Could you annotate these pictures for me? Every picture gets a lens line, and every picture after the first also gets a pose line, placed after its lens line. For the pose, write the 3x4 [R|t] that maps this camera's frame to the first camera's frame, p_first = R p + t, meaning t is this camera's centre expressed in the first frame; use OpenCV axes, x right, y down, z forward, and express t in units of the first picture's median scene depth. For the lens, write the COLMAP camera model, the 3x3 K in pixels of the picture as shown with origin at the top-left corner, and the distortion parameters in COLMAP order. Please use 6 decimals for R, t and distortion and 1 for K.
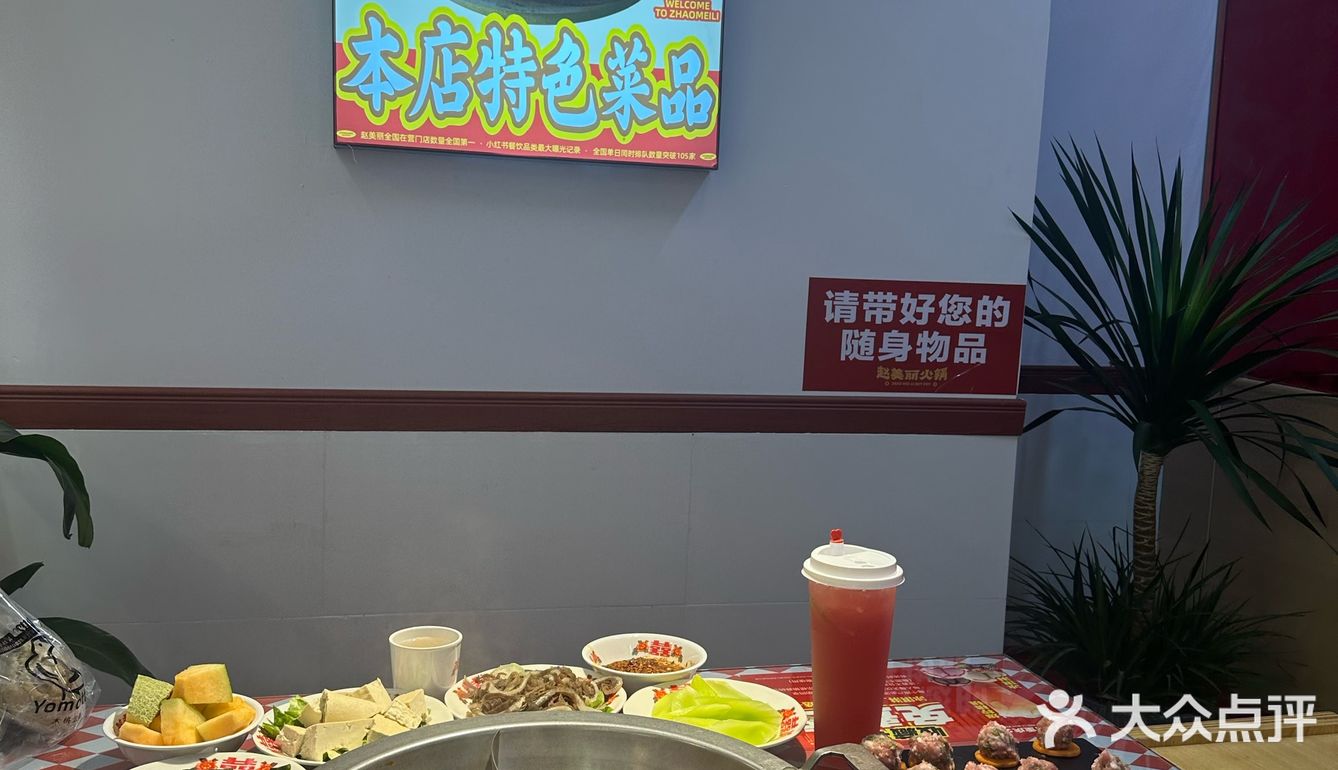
lens RADIAL K [[1284.6, 0, 669.3], [0, 1284.6, 414.1], [0, 0, 1]] dist [0.198945, -0.474654]
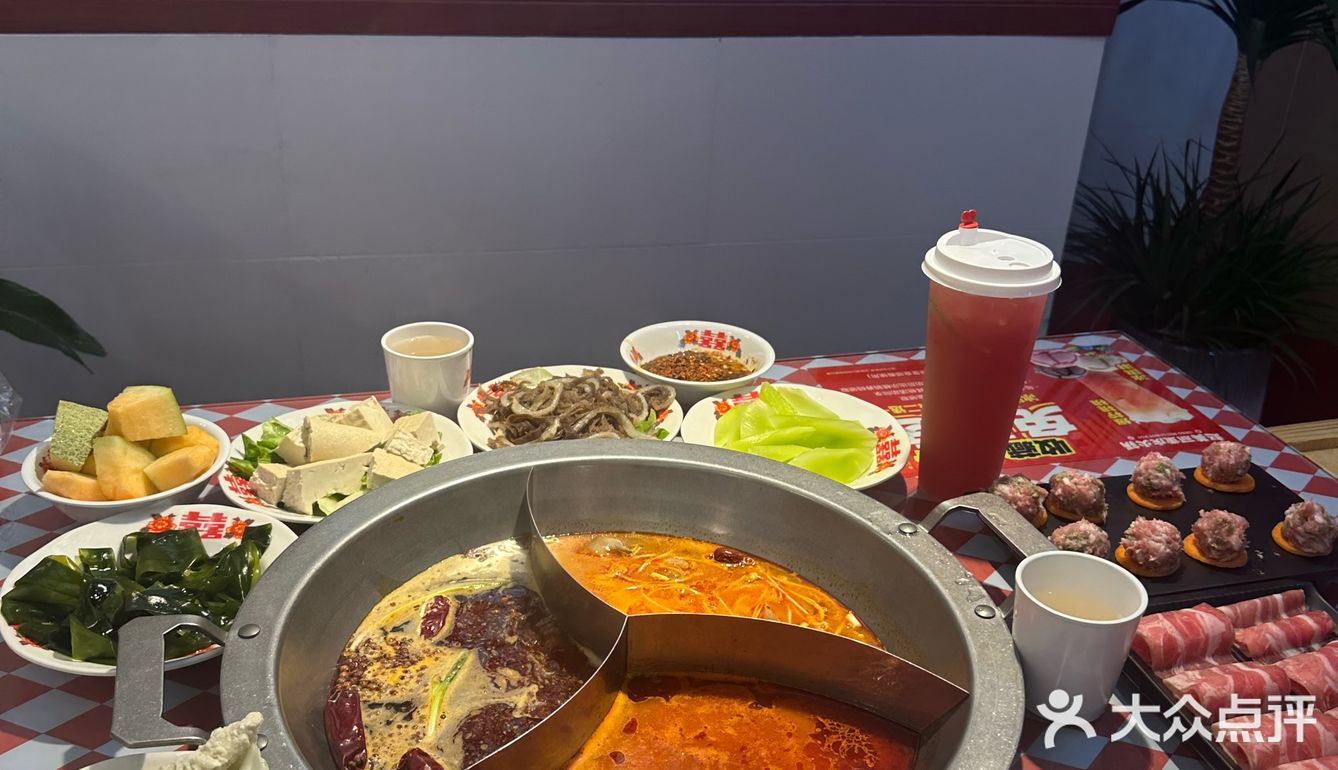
lens RADIAL K [[1284.6, 0, 669.3], [0, 1284.6, 414.1], [0, 0, 1]] dist [0.198945, -0.474654]
pose [[0.999719, -0.006767, 0.022736, -0.059232], [-0.000780, 0.948558, 0.316603, -0.035059], [-0.023709, -0.316531, 0.948286, 0.237640]]
